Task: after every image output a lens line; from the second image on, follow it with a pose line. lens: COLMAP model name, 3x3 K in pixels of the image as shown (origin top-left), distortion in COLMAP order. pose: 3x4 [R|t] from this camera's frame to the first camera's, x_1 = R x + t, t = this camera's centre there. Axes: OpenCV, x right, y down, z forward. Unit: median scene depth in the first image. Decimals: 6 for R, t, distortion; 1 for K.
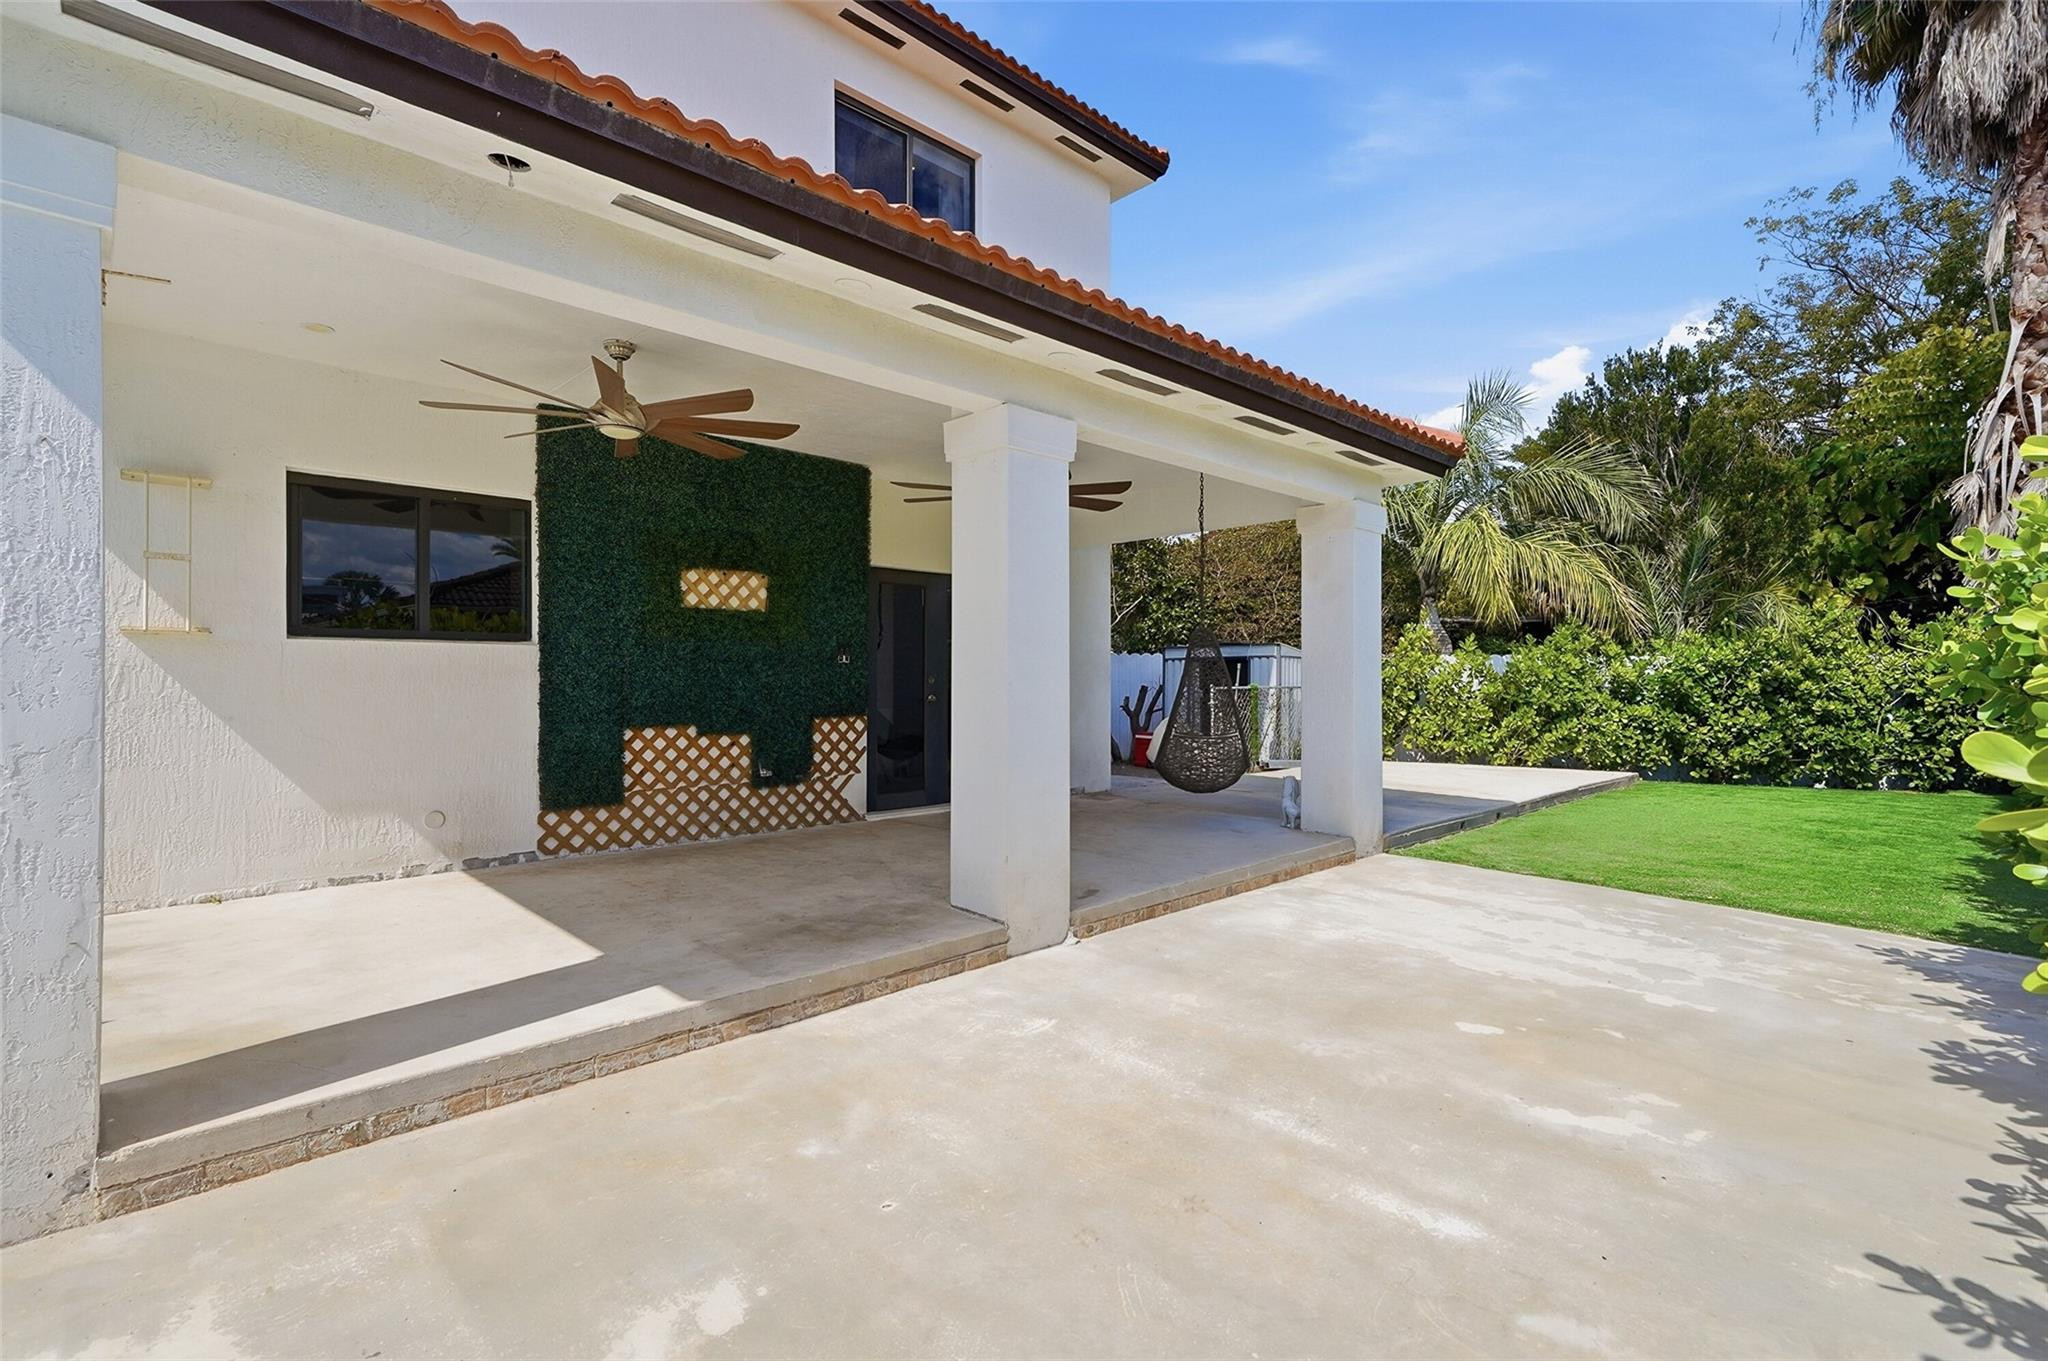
lens RADIAL K [[919.0, 0, 1017.6], [0, 919.0, 690.9], [0, 0, 1]] dist [0.002696, 0.000191]
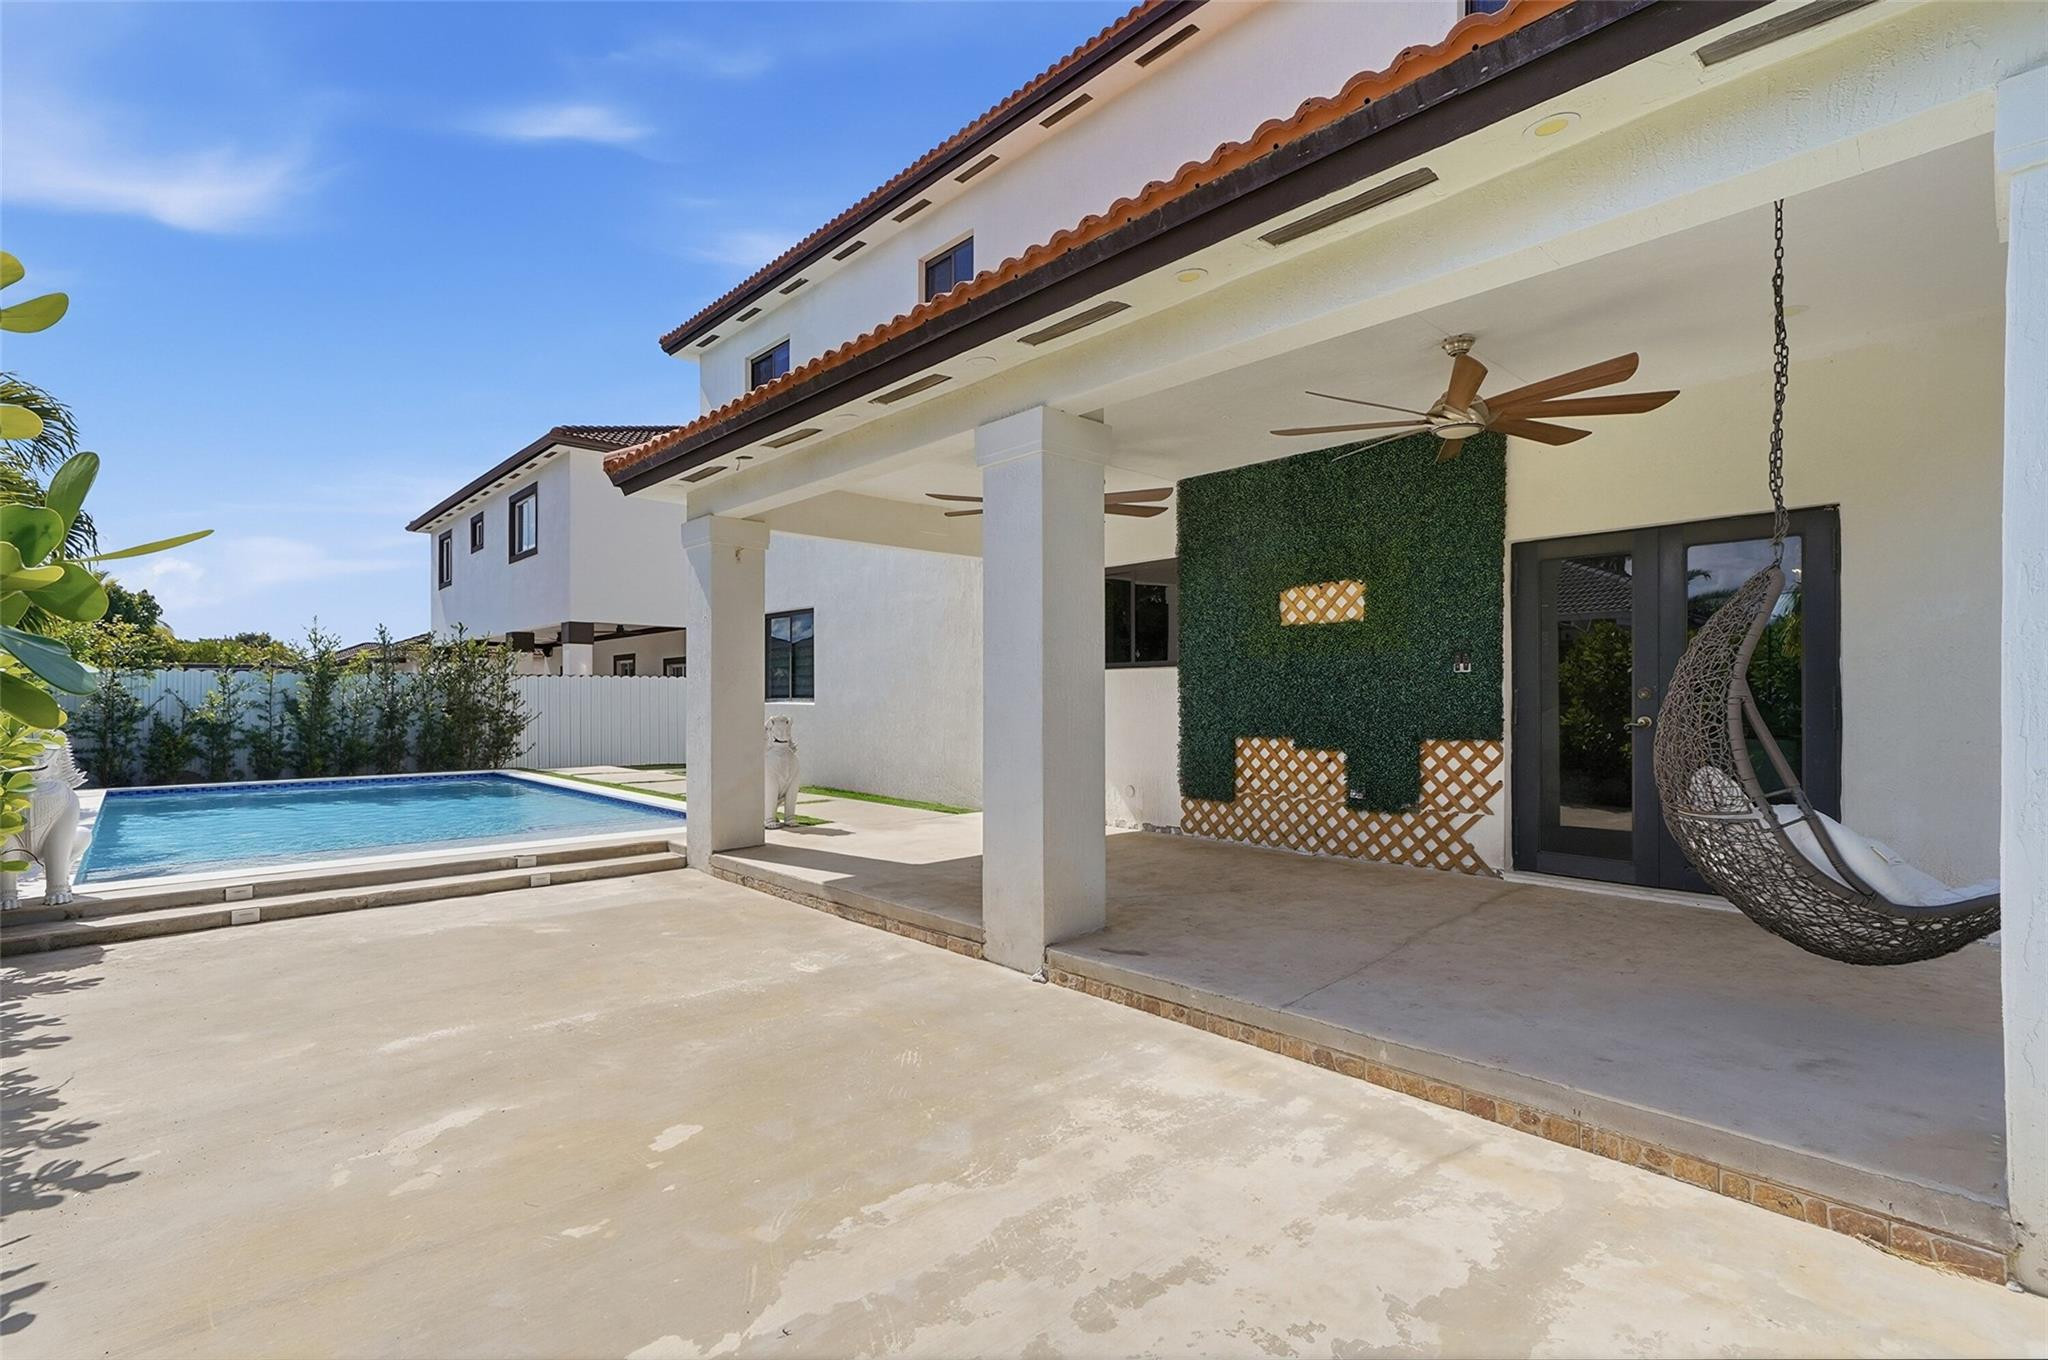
lens RADIAL K [[919.0, 0, 1017.6], [0, 919.0, 690.4], [0, 0, 1]] dist [0.002696, 0.000191]
pose [[0.003698, -0.009846, -0.999945, 0.689253], [-0.013171, 0.999864, -0.009894, -0.002281], [0.999906, 0.013207, 0.003567, 0.689860]]
